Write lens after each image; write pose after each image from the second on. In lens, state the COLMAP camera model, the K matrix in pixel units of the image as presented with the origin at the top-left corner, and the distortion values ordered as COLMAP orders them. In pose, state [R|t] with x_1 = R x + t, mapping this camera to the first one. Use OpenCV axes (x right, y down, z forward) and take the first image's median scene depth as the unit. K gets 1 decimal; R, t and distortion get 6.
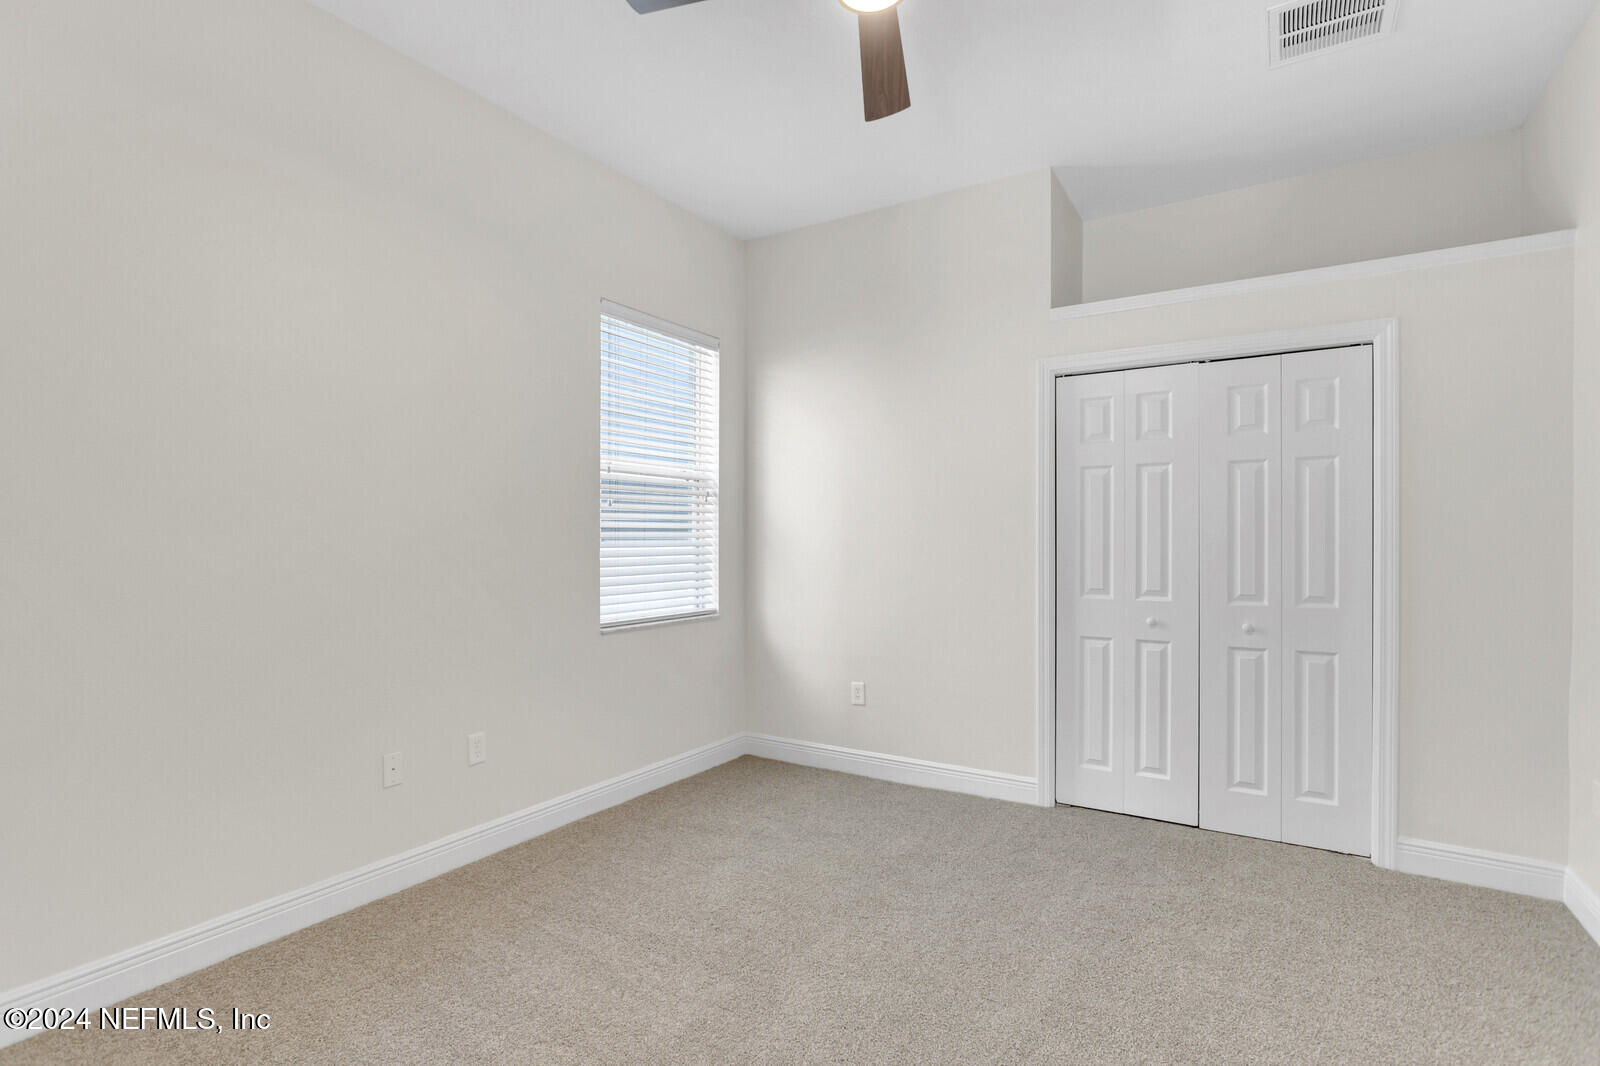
lens RADIAL K [[772.5, 0, 791.1], [0, 772.5, 536.3], [0, 0, 1]] dist [-0.019737, 0.004755]
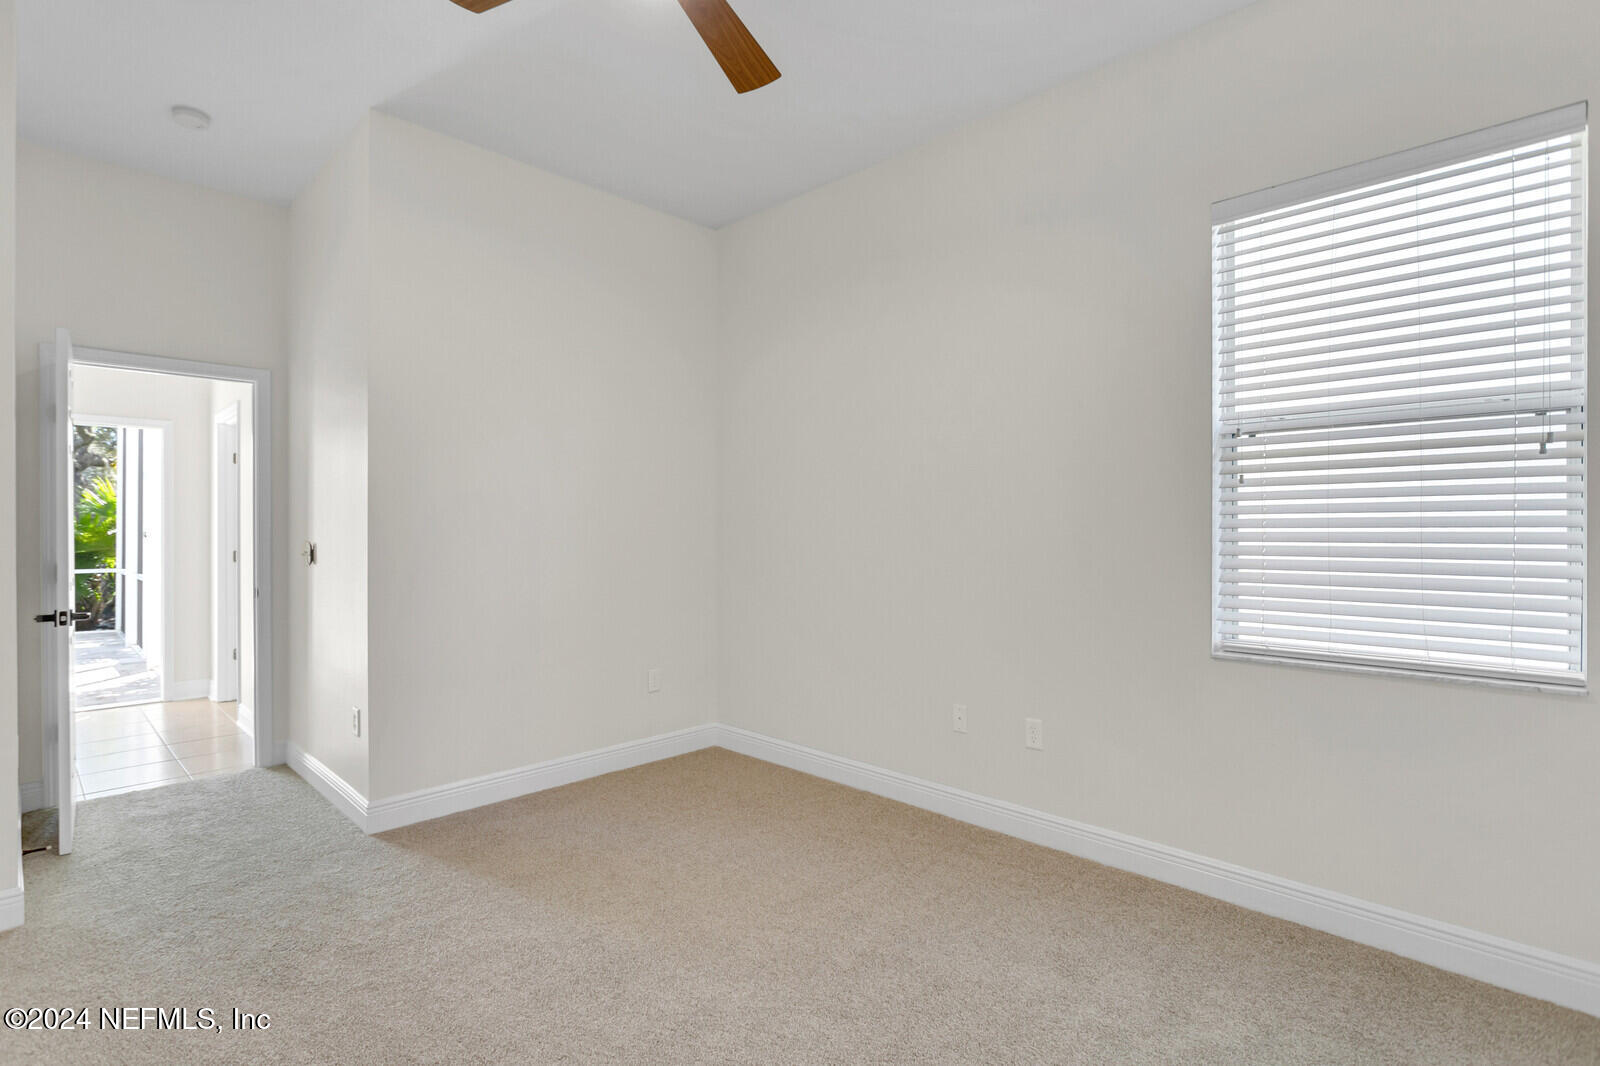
lens RADIAL K [[772.5, 0, 793.9], [0, 772.5, 537.4], [0, 0, 1]] dist [-0.019737, 0.004755]
pose [[-0.220788, 0.011499, -0.975254, 0.614220], [0.008426, 0.999916, 0.009882, 0.000186], [0.975286, -0.006035, -0.220866, 0.849039]]
